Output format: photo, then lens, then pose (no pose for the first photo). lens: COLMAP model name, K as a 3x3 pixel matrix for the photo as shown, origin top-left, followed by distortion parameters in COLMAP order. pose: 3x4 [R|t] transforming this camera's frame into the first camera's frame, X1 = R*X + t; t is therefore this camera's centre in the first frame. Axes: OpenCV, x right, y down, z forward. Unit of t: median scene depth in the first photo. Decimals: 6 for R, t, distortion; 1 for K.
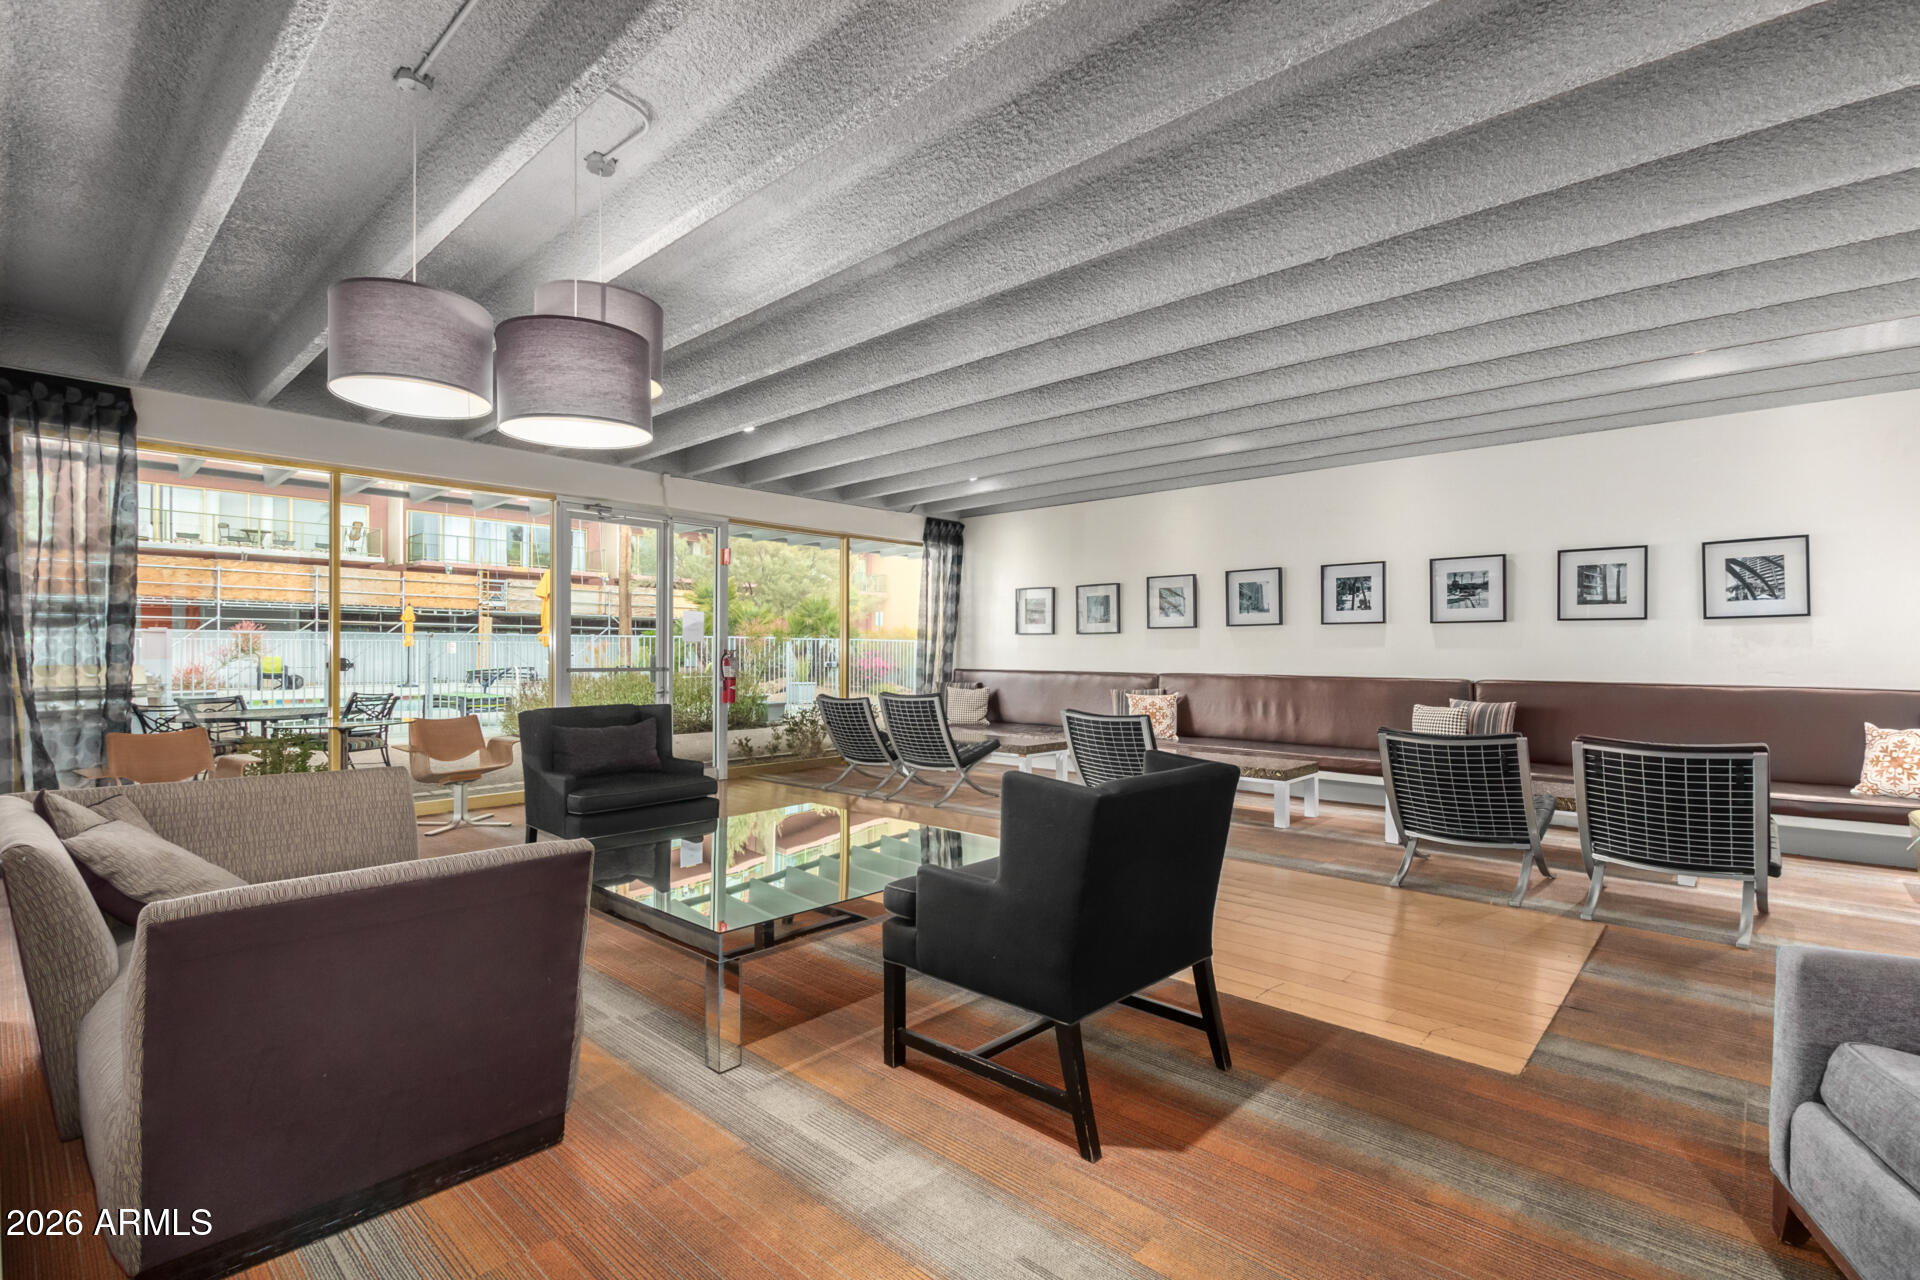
lens RADIAL K [[882.8, 0, 958.7], [0, 882.8, 650.9], [0, 0, 1]] dist [-0.000073, -0.000009]
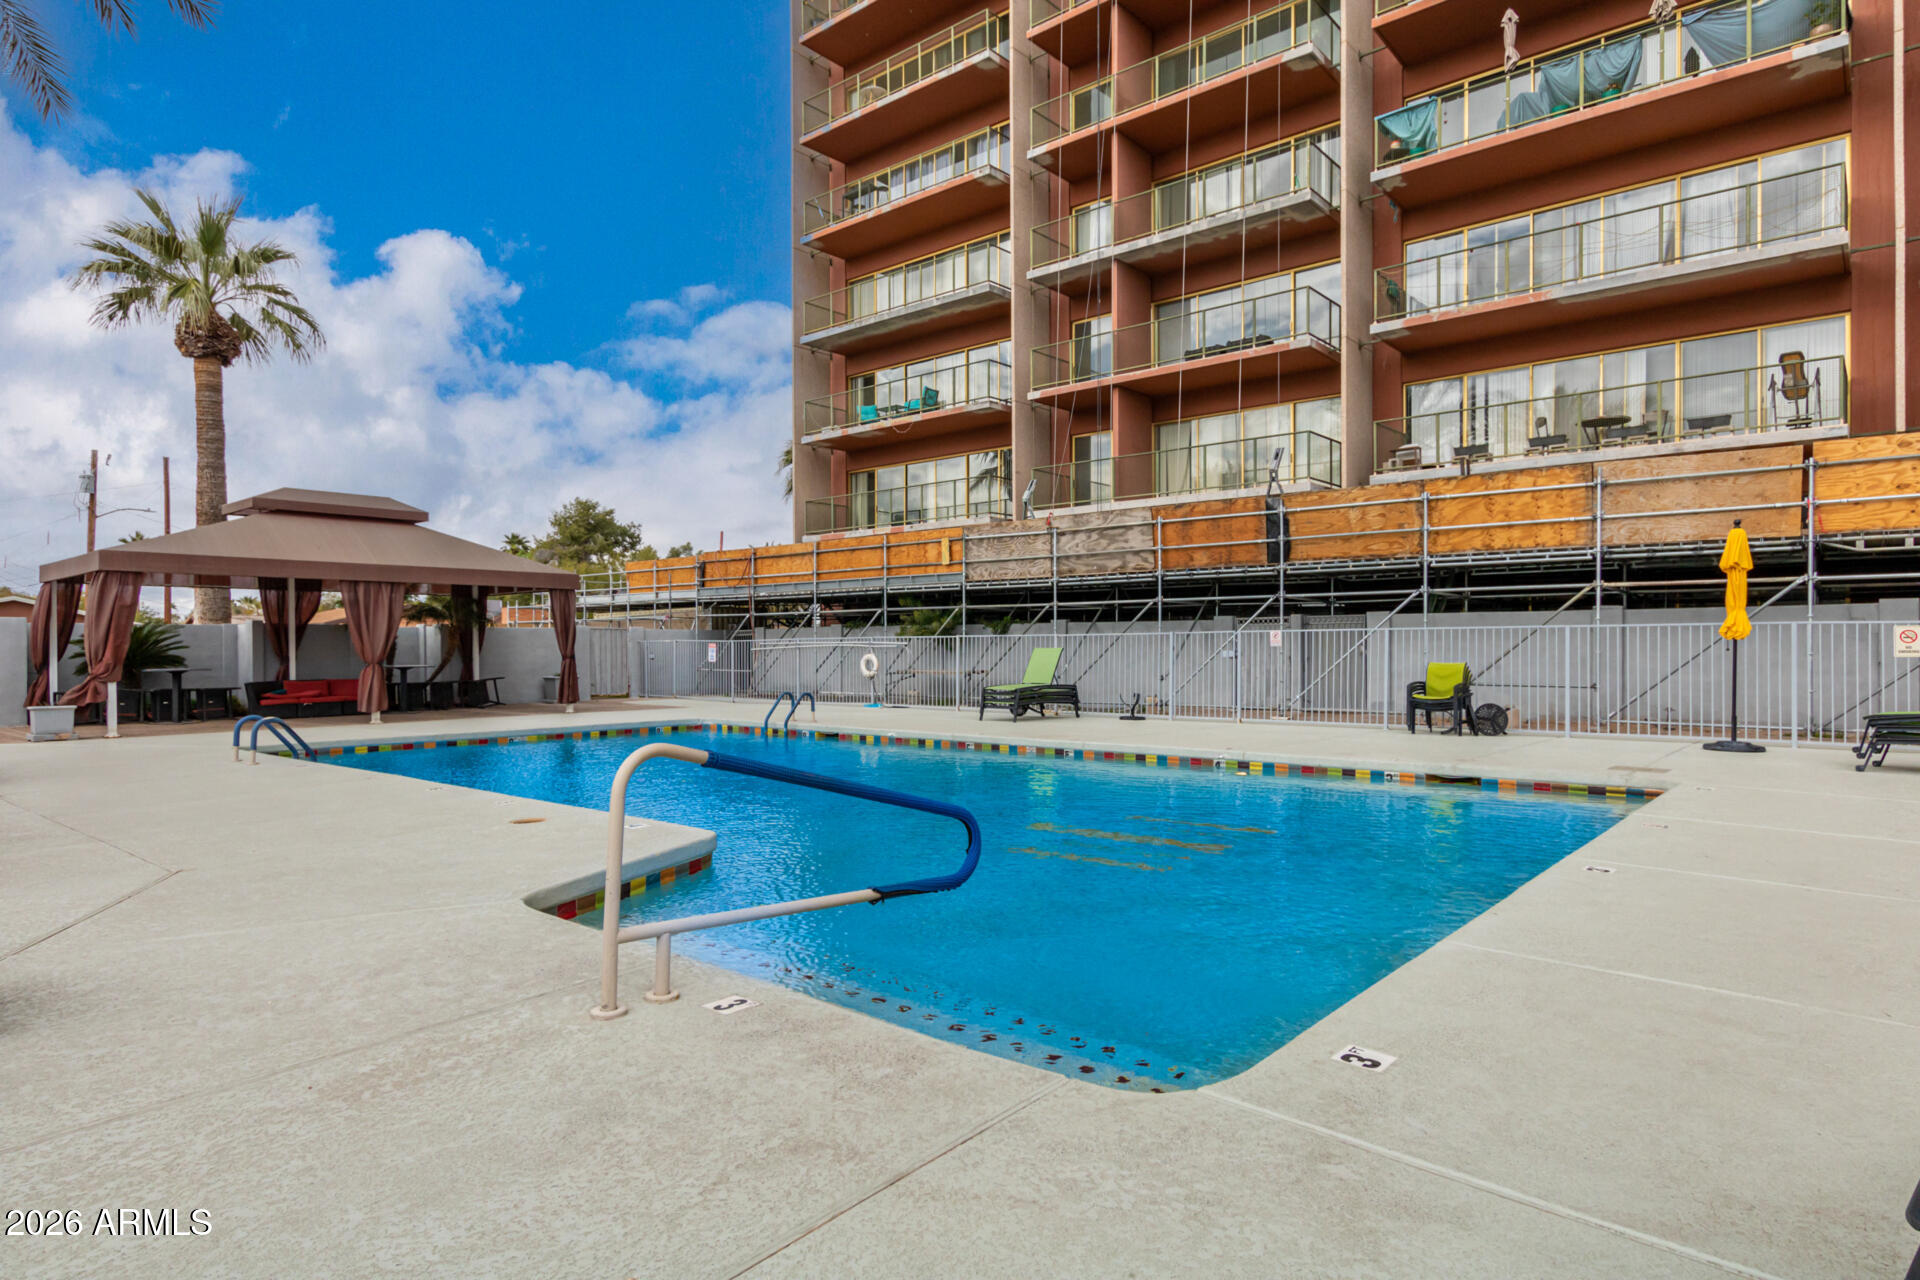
lens RADIAL K [[1063.3, 0, 959.1], [0, 1063.3, 637.4], [0, 0, 1]] dist [0.001481, 0.000188]
pose [[0.028862, 0.004332, -0.999574, -0.195458], [0.018274, 0.999821, 0.004861, -0.016114], [0.999416, -0.018406, 0.028778, 0.680503]]
